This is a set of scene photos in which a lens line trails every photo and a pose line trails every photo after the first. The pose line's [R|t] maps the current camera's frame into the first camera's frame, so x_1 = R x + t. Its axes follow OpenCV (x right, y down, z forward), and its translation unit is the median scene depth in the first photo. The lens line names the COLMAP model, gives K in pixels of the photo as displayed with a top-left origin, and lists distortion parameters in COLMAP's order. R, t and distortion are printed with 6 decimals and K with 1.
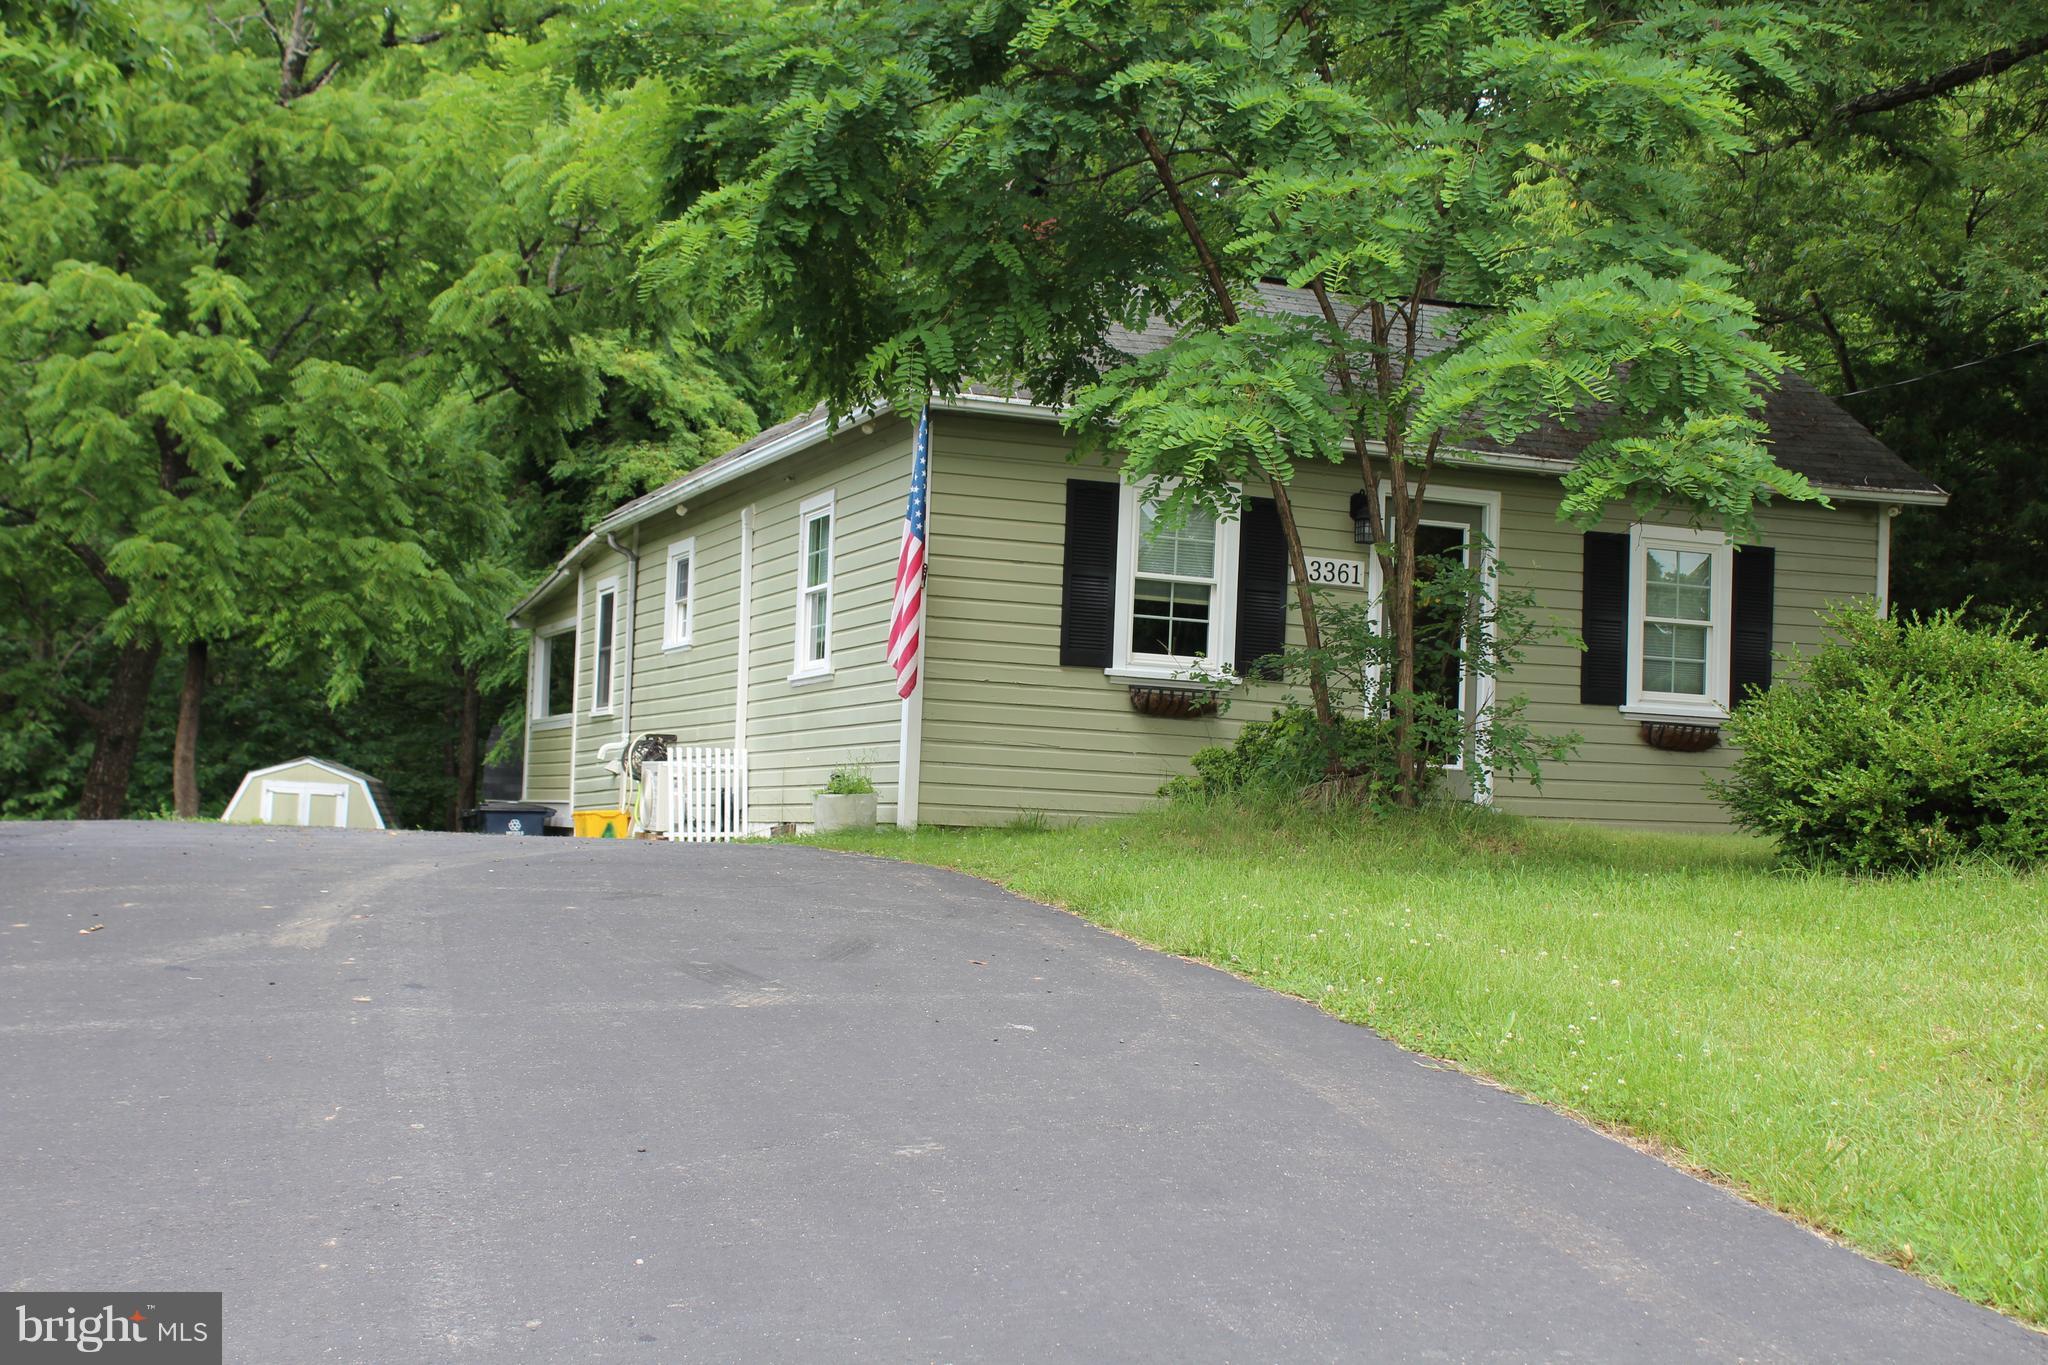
lens RADIAL K [[2696.7, 0, 1063.9], [0, 2696.7, 681.7], [0, 0, 1]] dist [-0.041204, -0.038880]
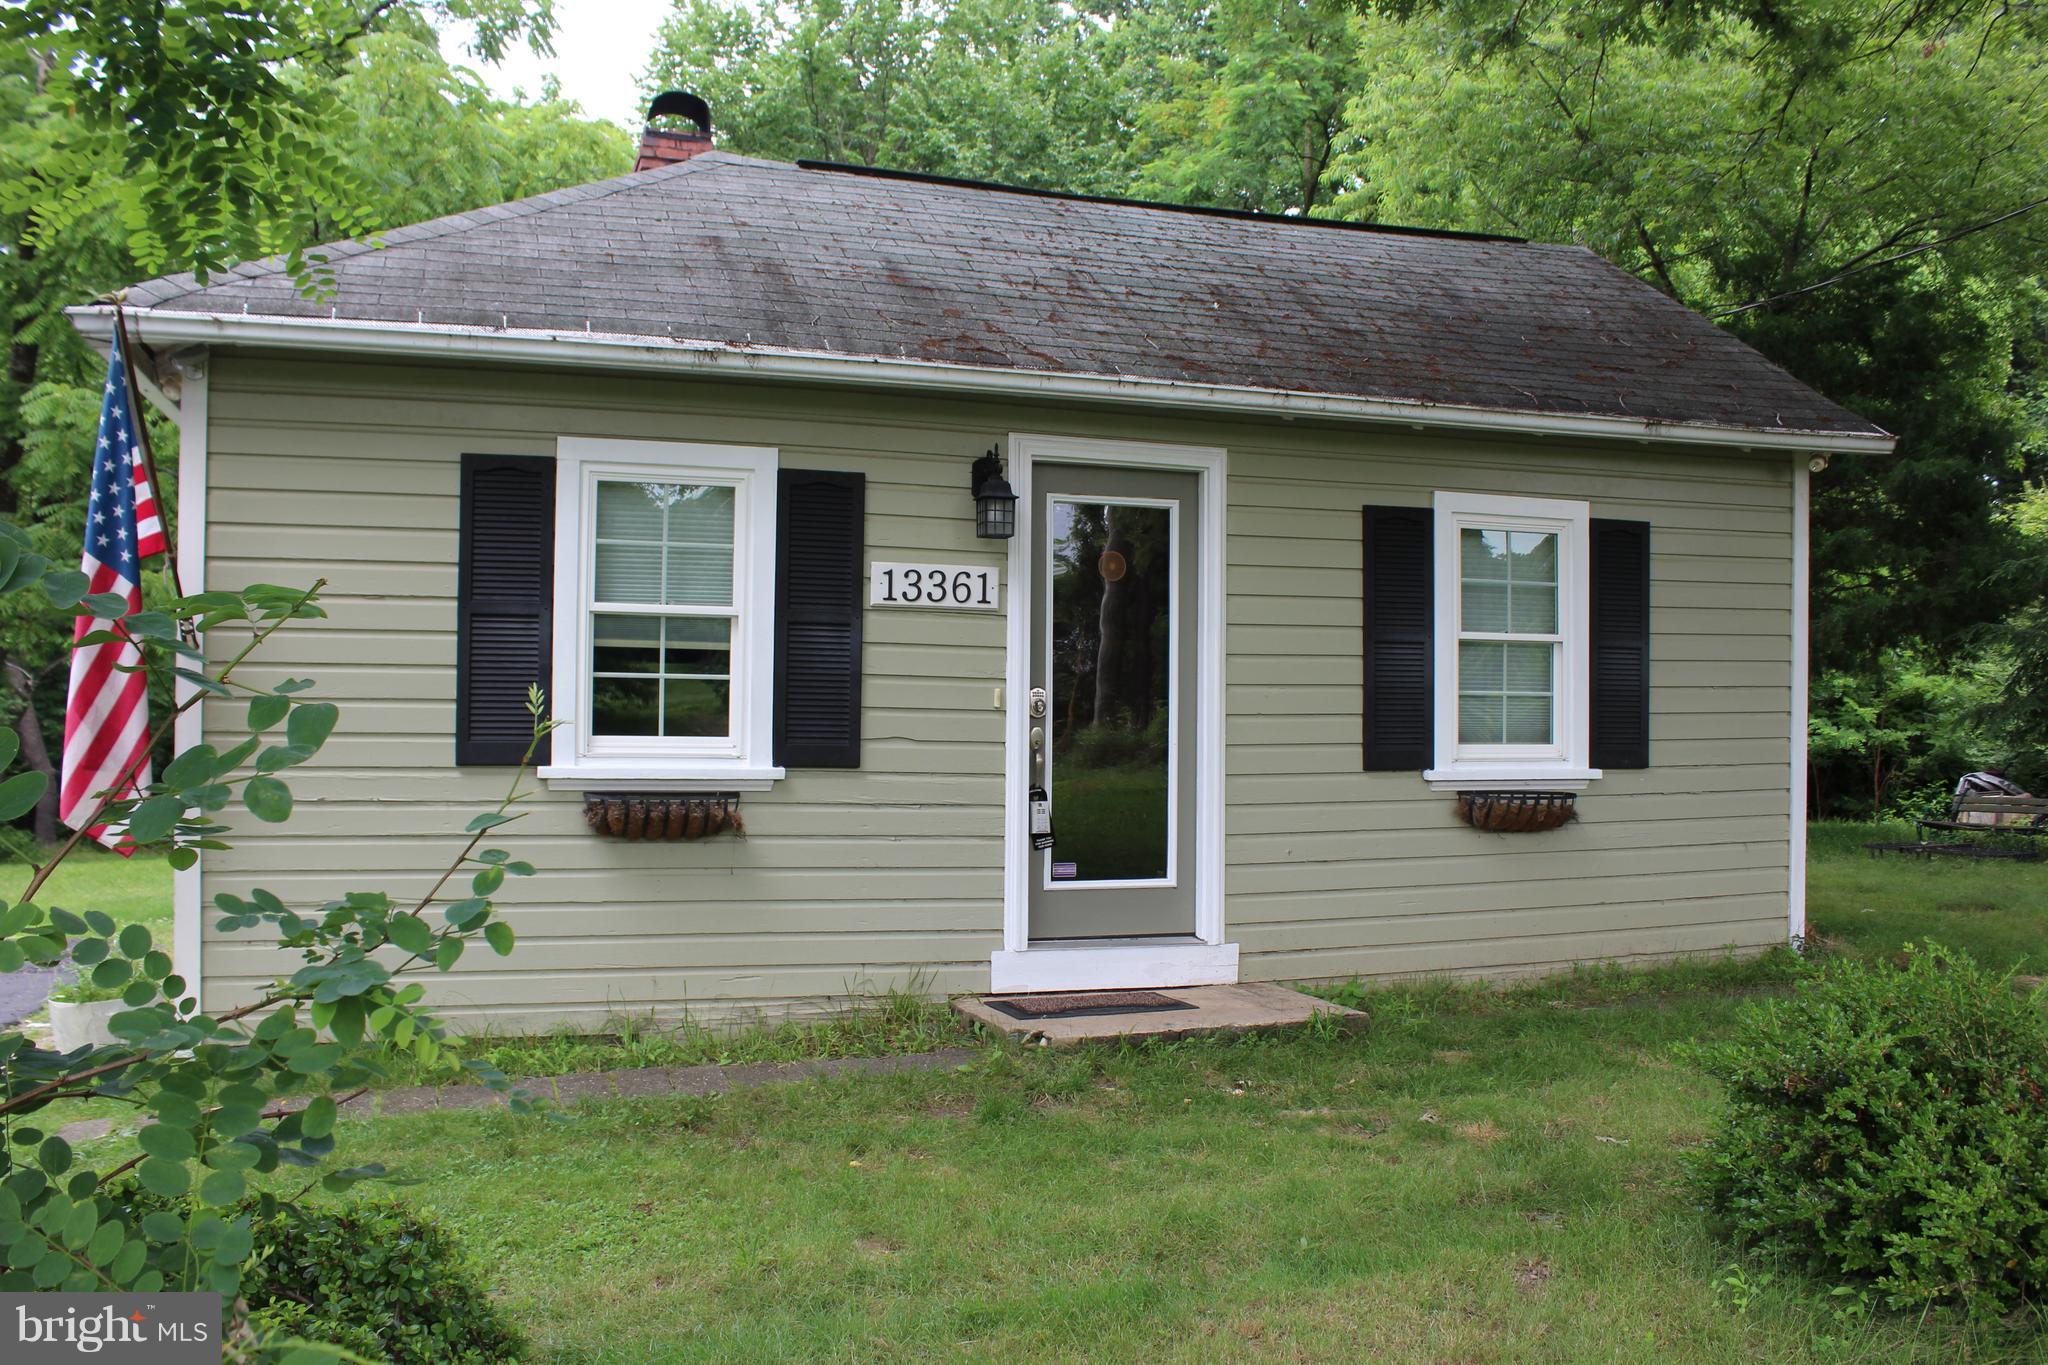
lens RADIAL K [[1681.0, 0, 1022.2], [0, 1681.0, 705.7], [0, 0, 1]] dist [-0.174842, 0.145278]
pose [[0.997142, -0.030099, -0.069289, 0.134614], [0.033887, 0.997957, 0.054162, -0.031474], [0.067517, -0.056355, 0.996125, 0.578060]]
